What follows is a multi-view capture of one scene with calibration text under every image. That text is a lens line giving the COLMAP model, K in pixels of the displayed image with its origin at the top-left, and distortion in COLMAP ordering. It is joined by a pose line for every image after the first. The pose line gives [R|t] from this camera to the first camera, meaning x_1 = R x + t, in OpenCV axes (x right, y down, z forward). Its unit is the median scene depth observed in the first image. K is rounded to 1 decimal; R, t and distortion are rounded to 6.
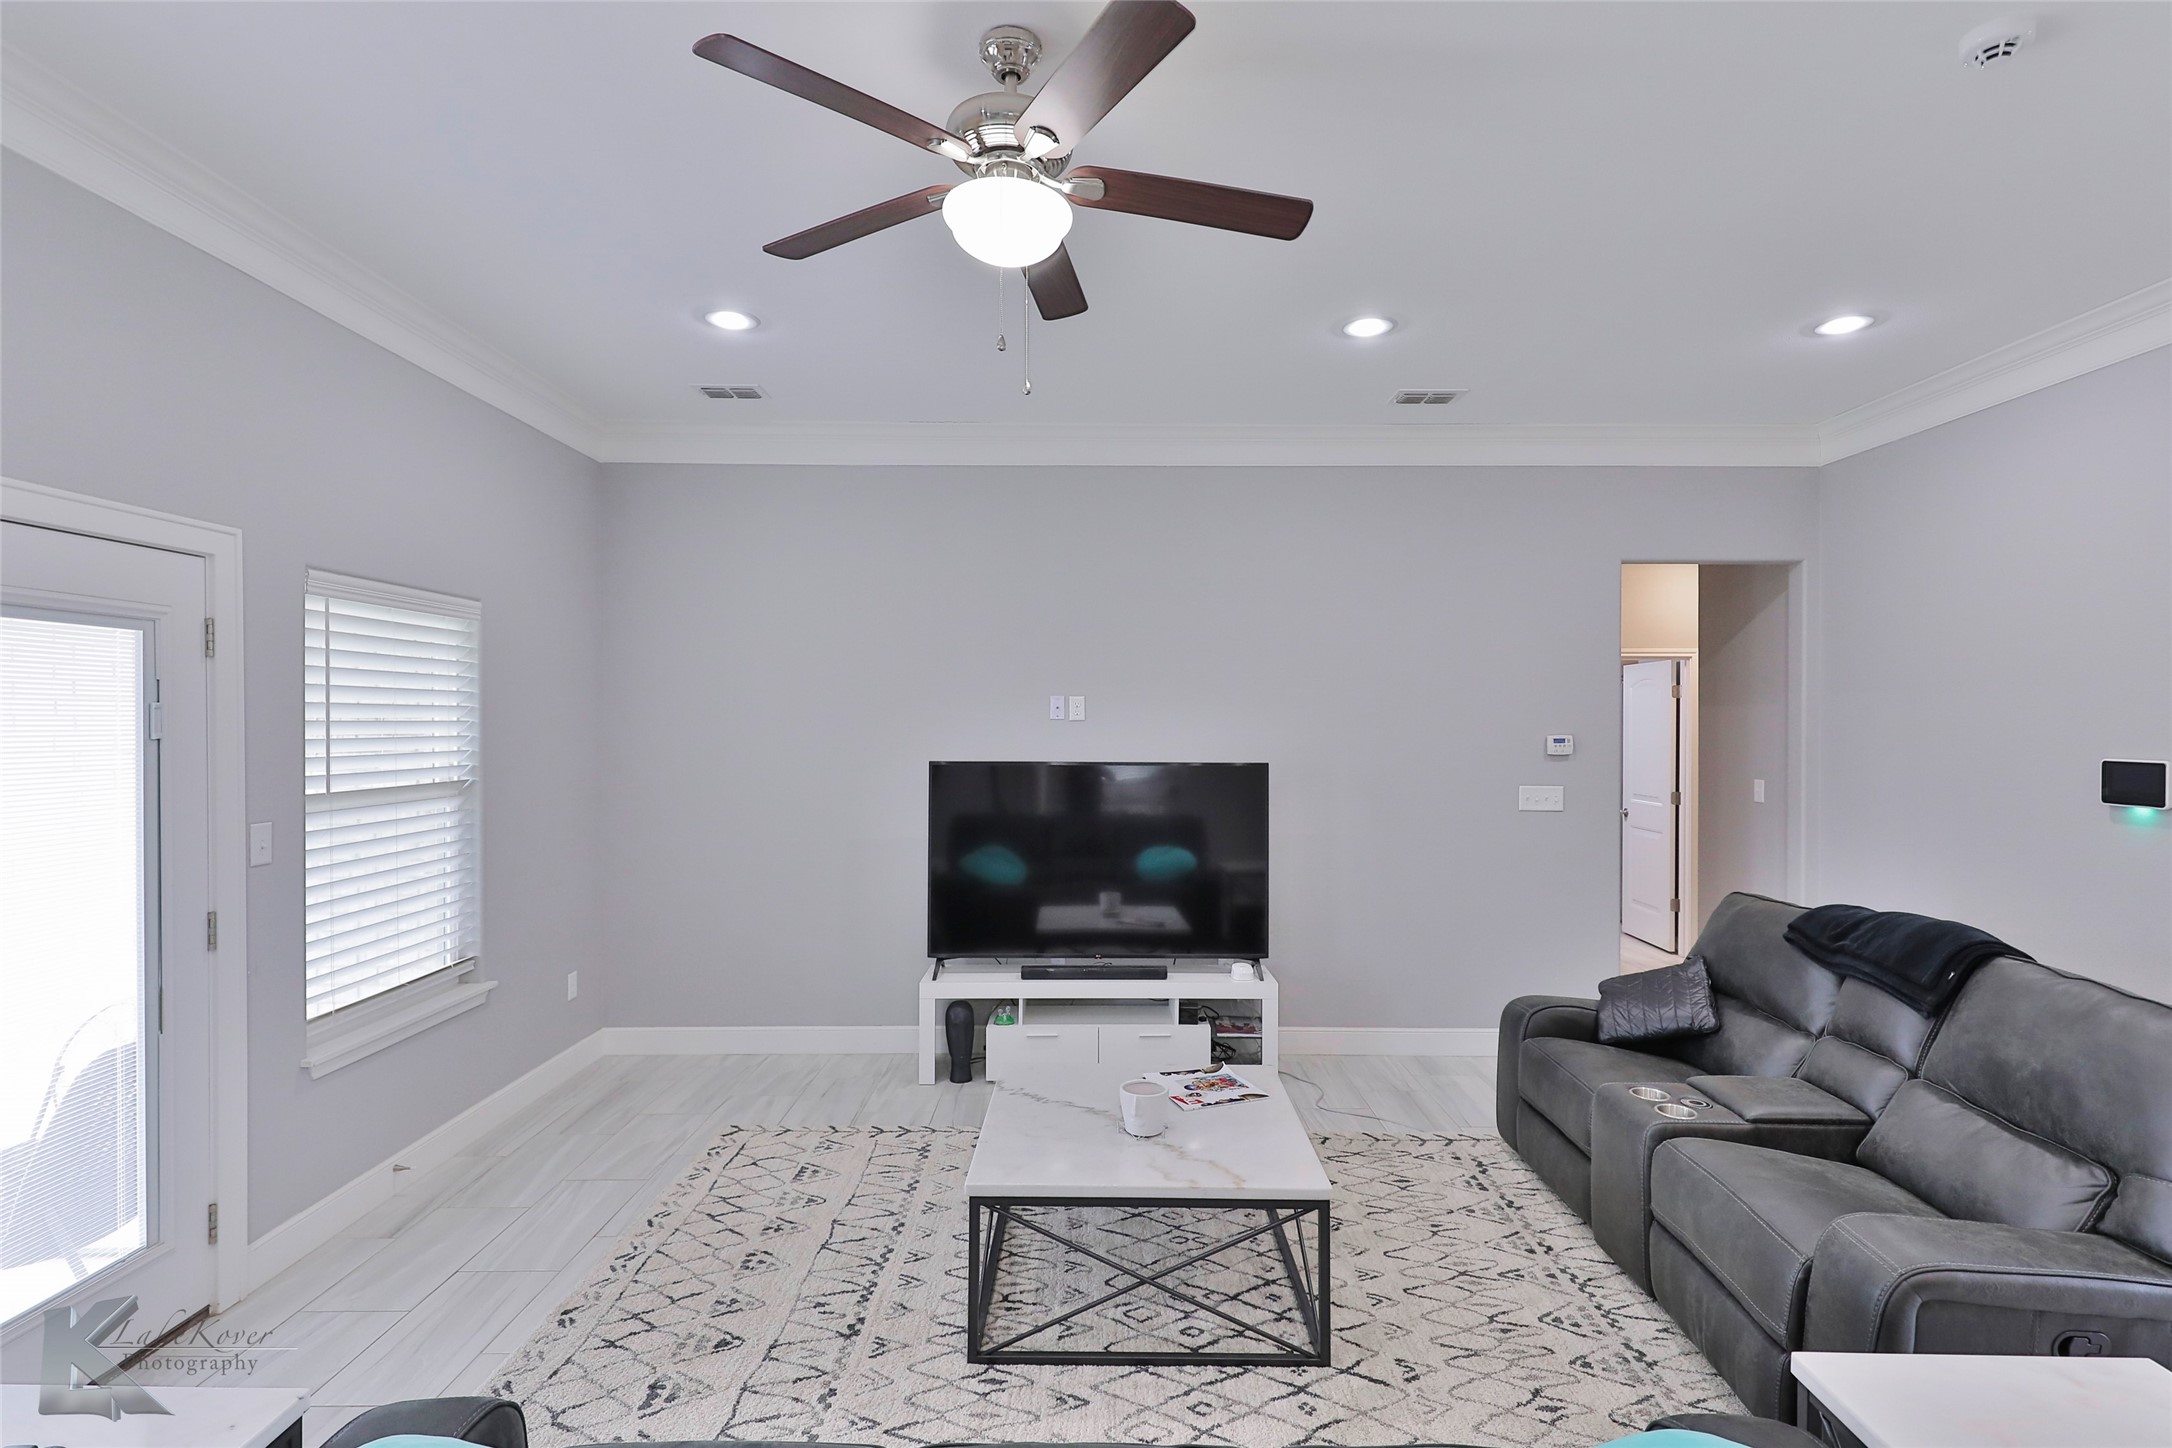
lens RADIAL K [[1043.4, 0, 1101.6], [0, 1043.4, 724.7], [0, 0, 1]] dist [0.020042, -0.007554]
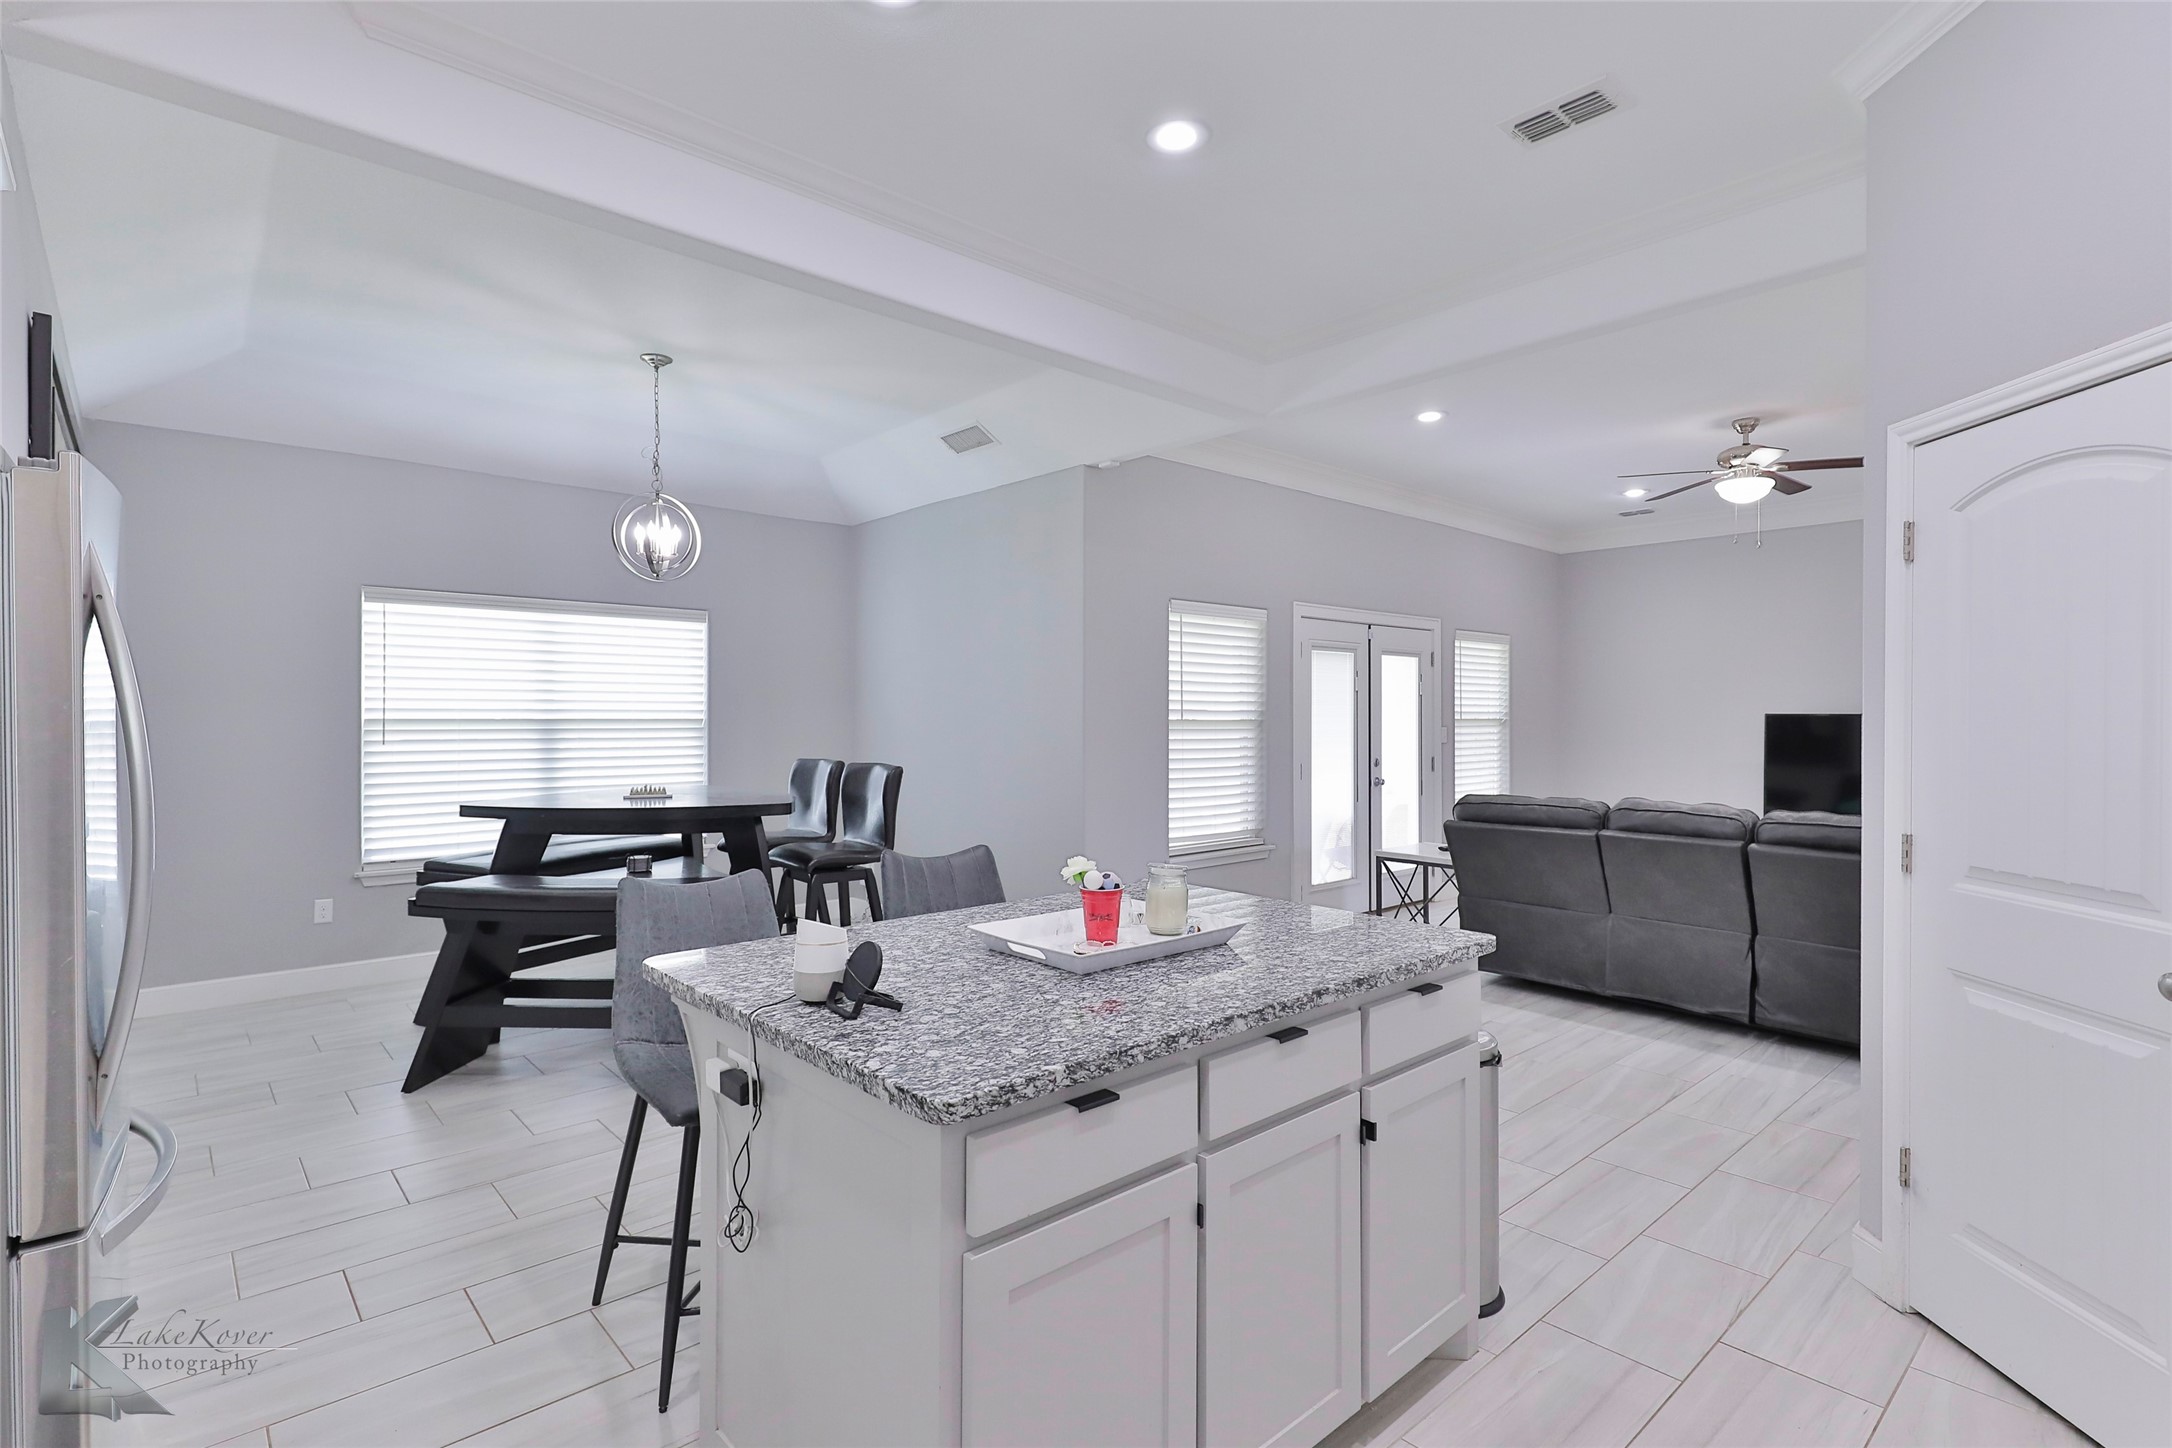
lens RADIAL K [[1043.4, 0, 1073.1], [0, 1043.4, 712.4], [0, 0, 1]] dist [0.020042, -0.007554]
pose [[0.660309, -0.000339, -0.750994, 0.464250], [-0.005483, 0.999971, -0.005272, 0.060388], [0.750974, 0.007599, 0.660288, -1.182300]]
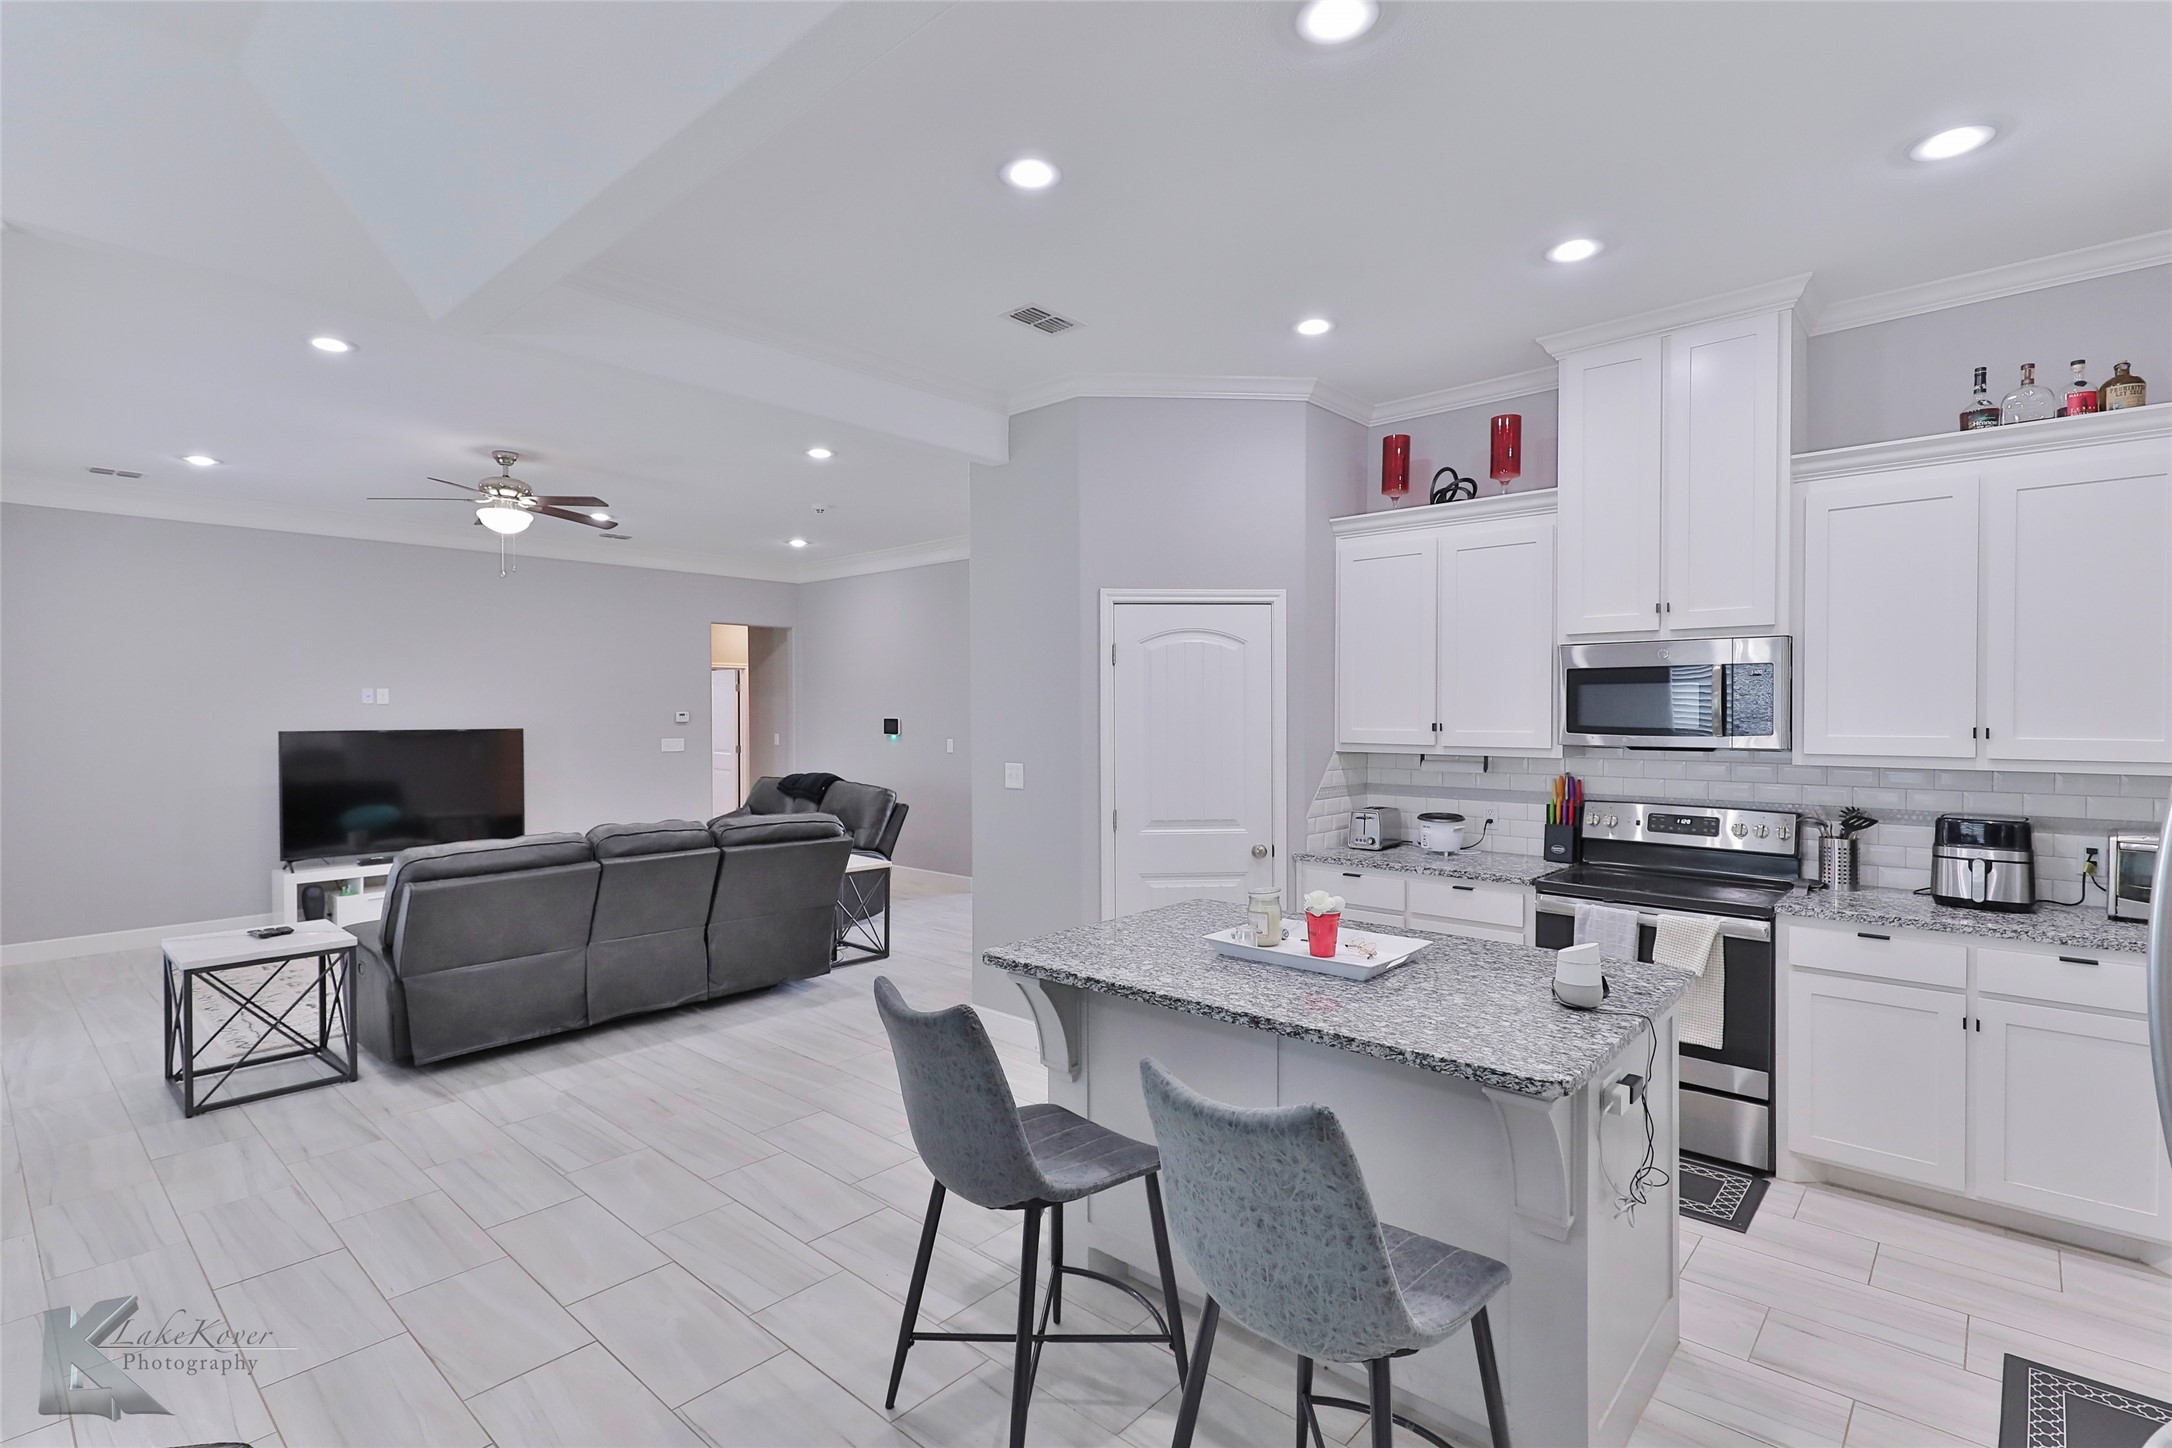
lens RADIAL K [[1043.4, 0, 1095.8], [0, 1043.4, 716.9], [0, 0, 1]] dist [0.020042, -0.007554]
pose [[0.674911, -0.011201, 0.737814, -0.633199], [0.006568, 0.999936, 0.009172, 0.009518], [-0.737869, -0.001344, 0.674942, -1.160942]]
